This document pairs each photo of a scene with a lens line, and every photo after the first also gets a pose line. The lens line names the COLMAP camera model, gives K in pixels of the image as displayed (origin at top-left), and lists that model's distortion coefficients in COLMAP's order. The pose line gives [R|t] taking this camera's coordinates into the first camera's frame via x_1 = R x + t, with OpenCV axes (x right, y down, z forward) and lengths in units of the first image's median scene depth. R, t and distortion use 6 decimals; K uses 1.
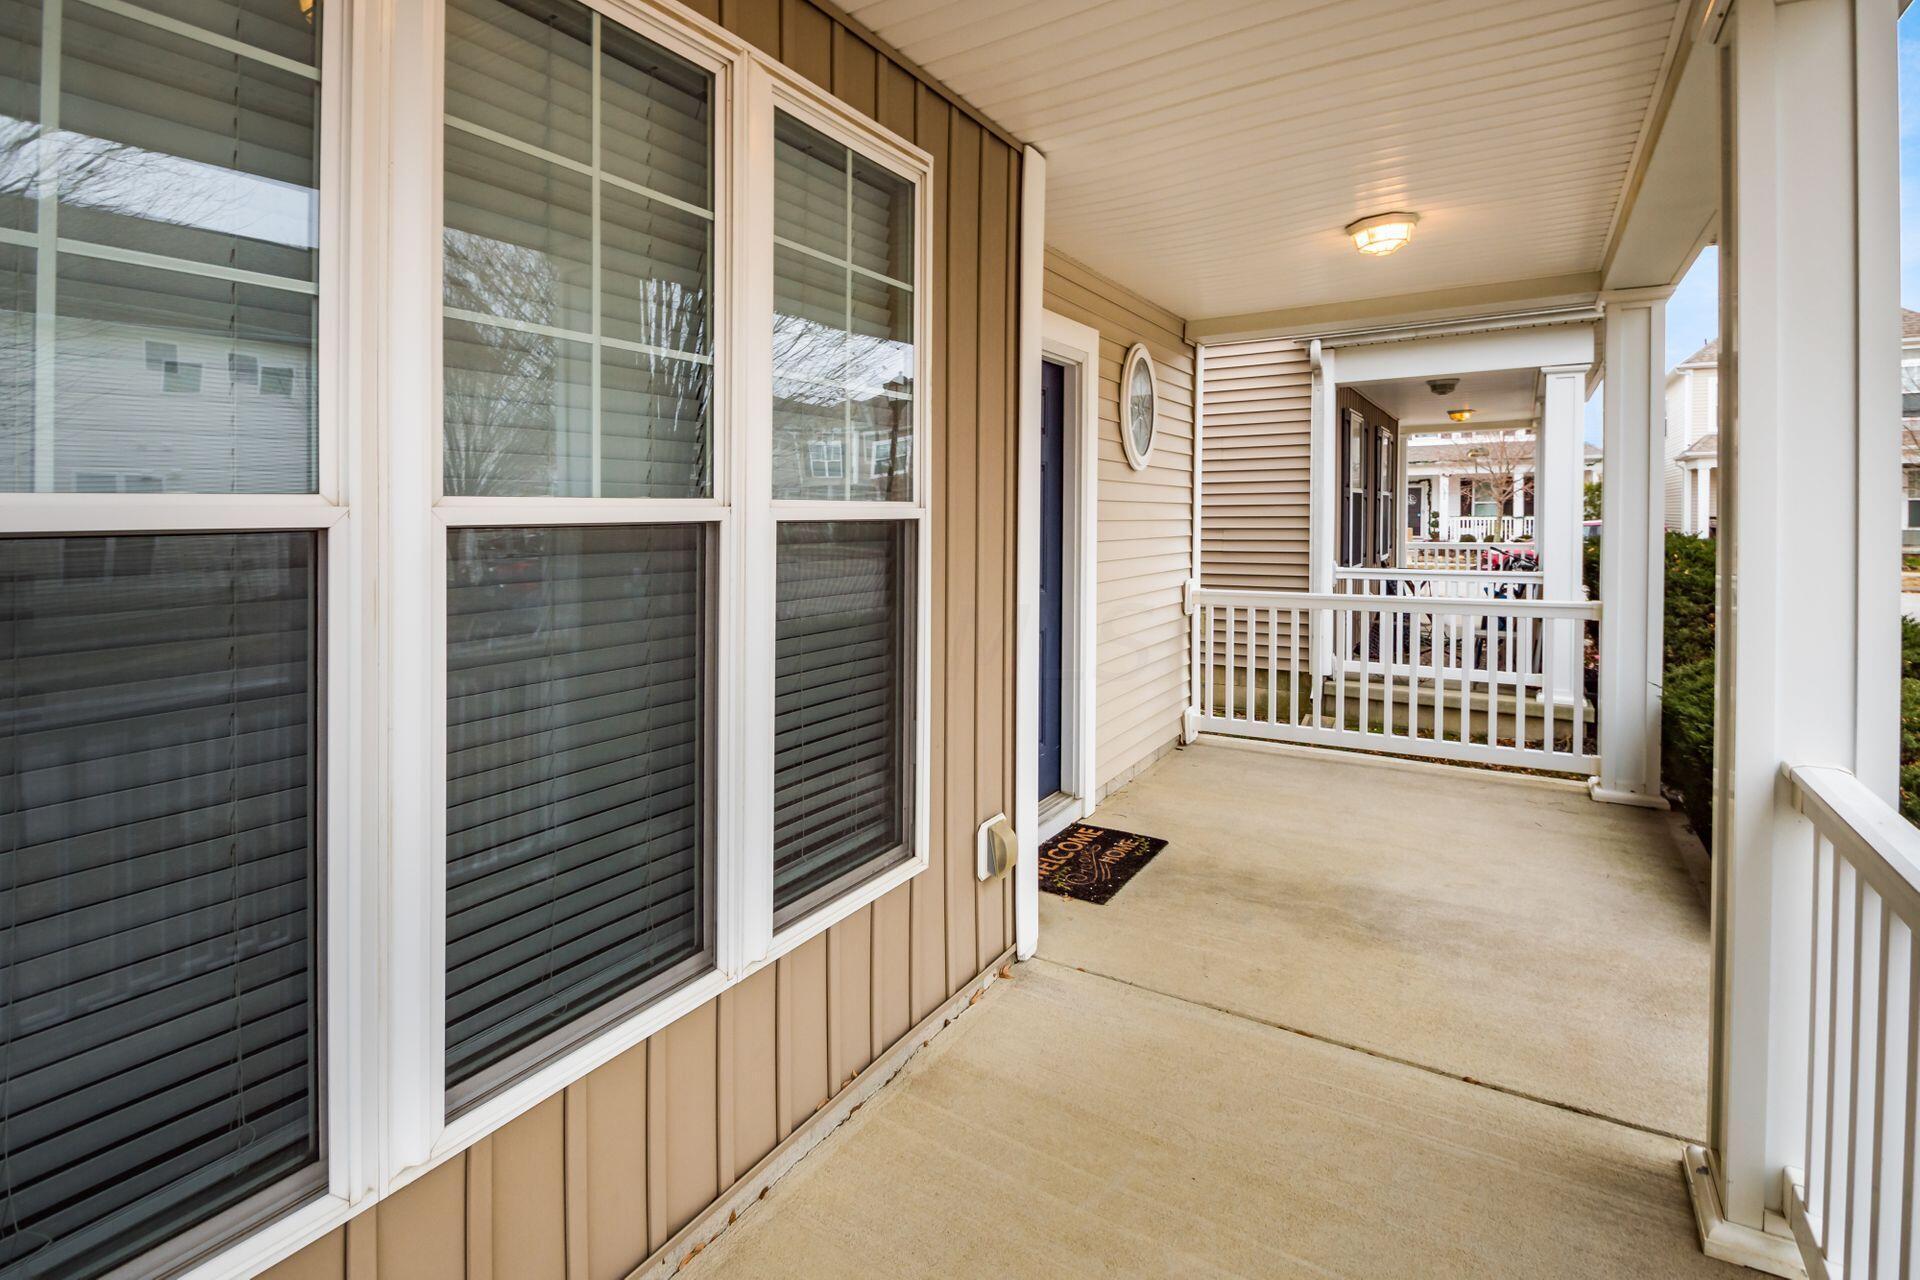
lens RADIAL K [[904.7, 0, 972.9], [0, 904.7, 516.9], [0, 0, 1]] dist [-0.004062, -0.003595]
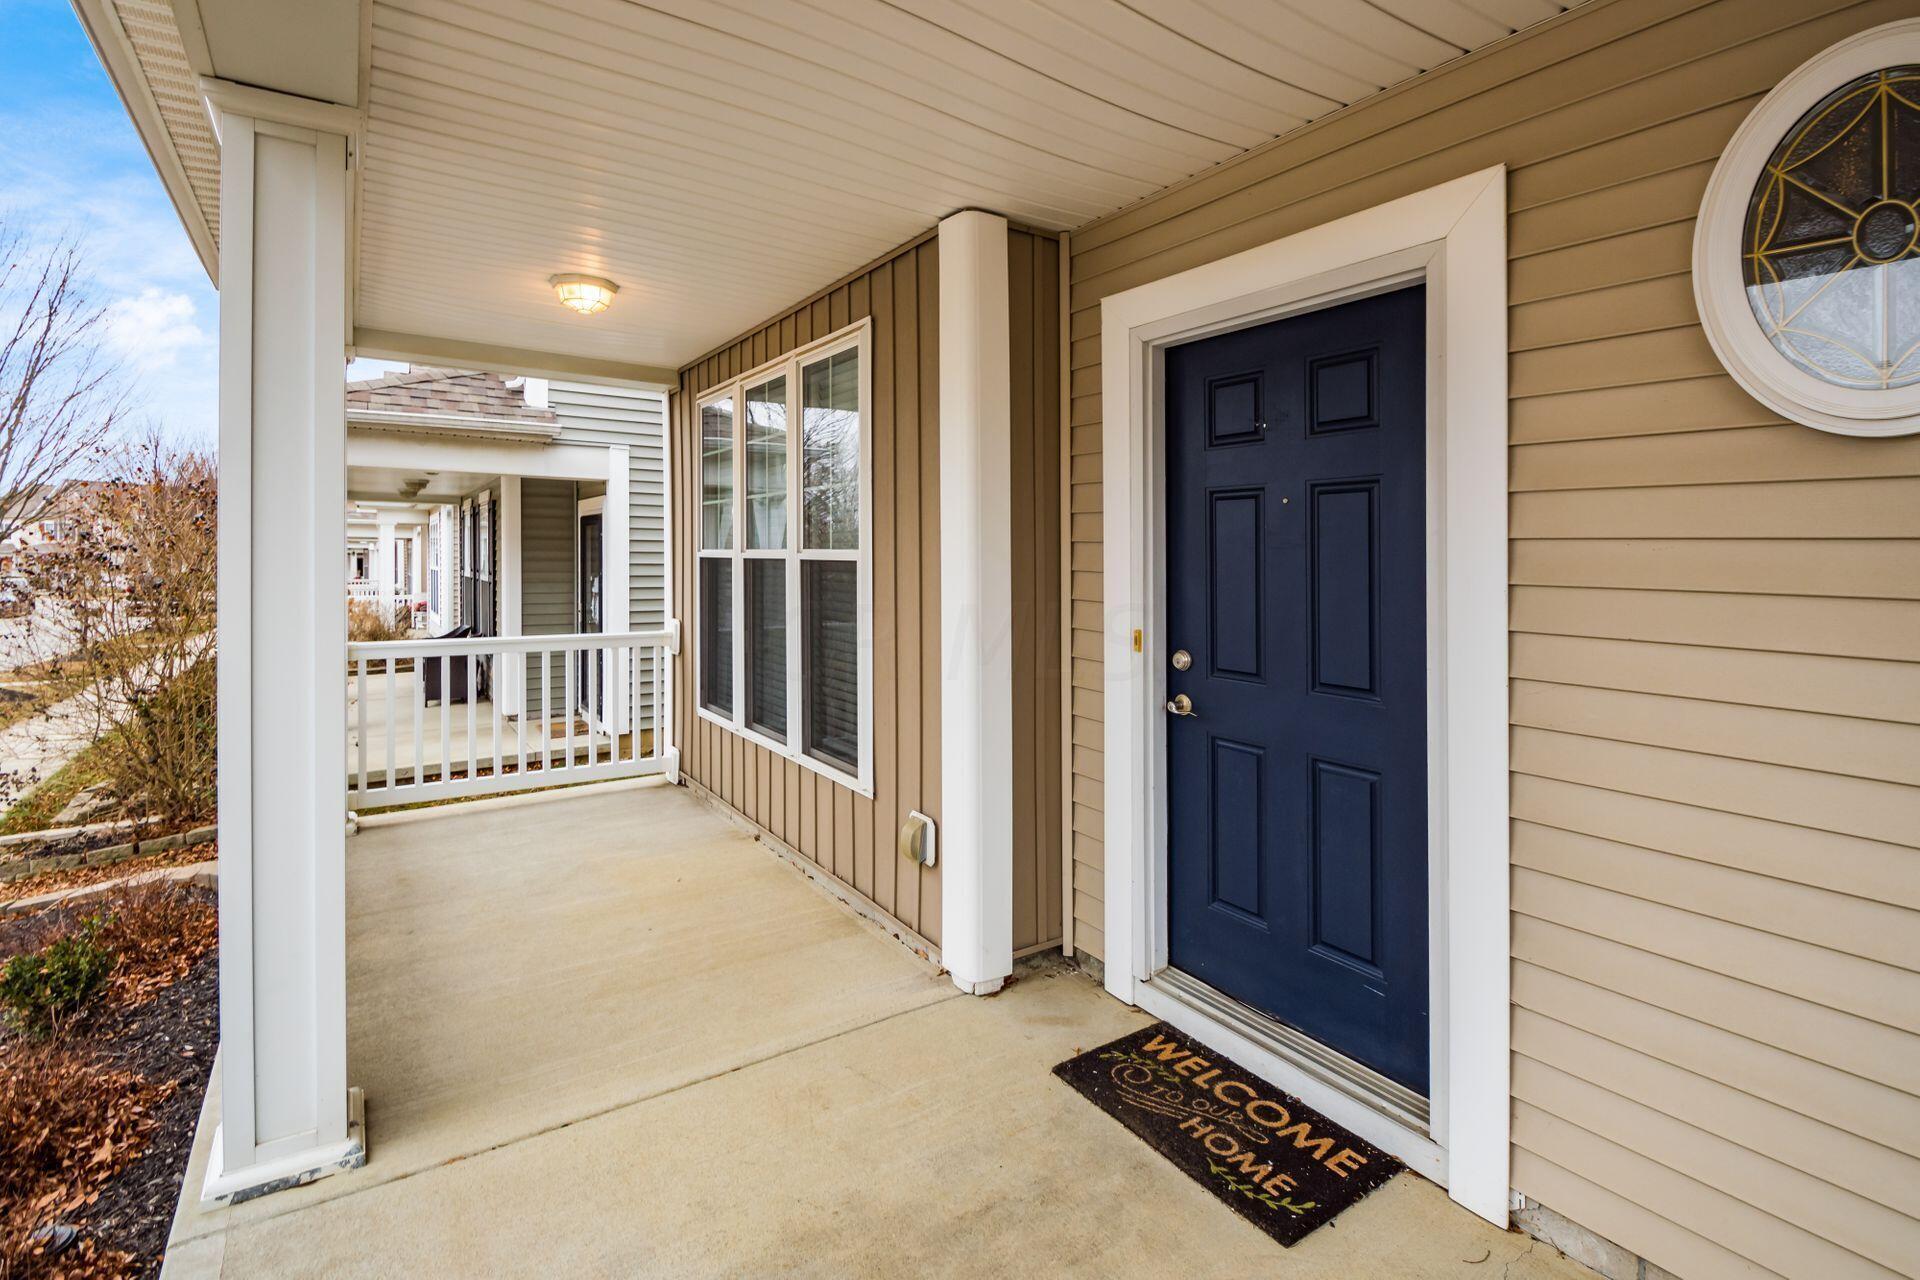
lens RADIAL K [[904.7, 0, 952.3], [0, 904.7, 551.6], [0, 0, 1]] dist [-0.004062, -0.003595]
pose [[-0.427576, 0.005363, -0.903963, 1.113223], [-0.006163, 0.999942, 0.008847, -0.026545], [0.903958, 0.009354, -0.427519, 1.588292]]
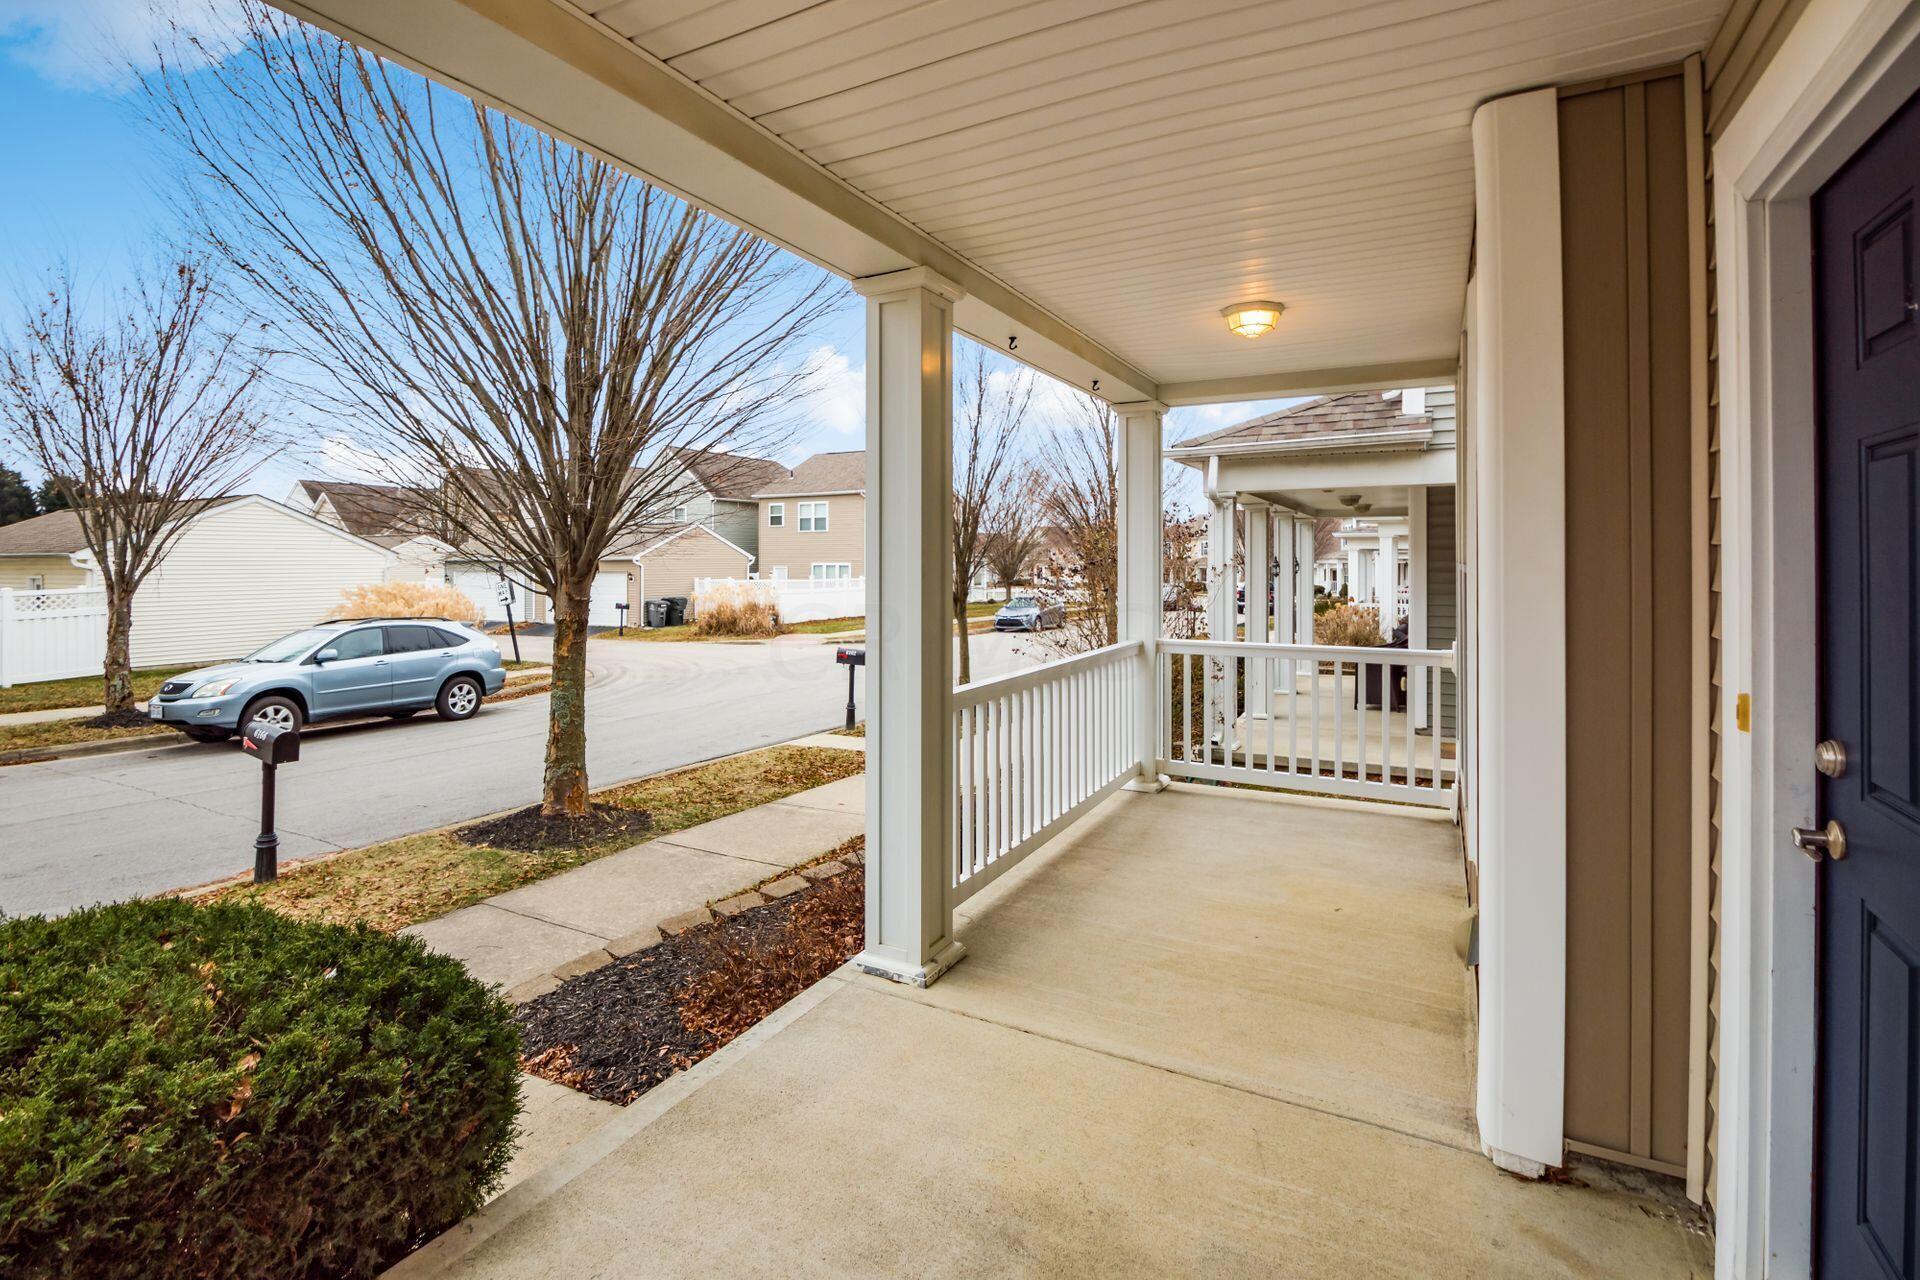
lens RADIAL K [[904.7, 0, 934.6], [0, 904.7, 565.8], [0, 0, 1]] dist [-0.004062, -0.003595]
pose [[-0.999745, 0.013387, -0.018207, 0.603607], [0.013223, 0.999871, 0.009100, -0.029124], [0.018327, 0.008857, -0.999793, 1.957126]]
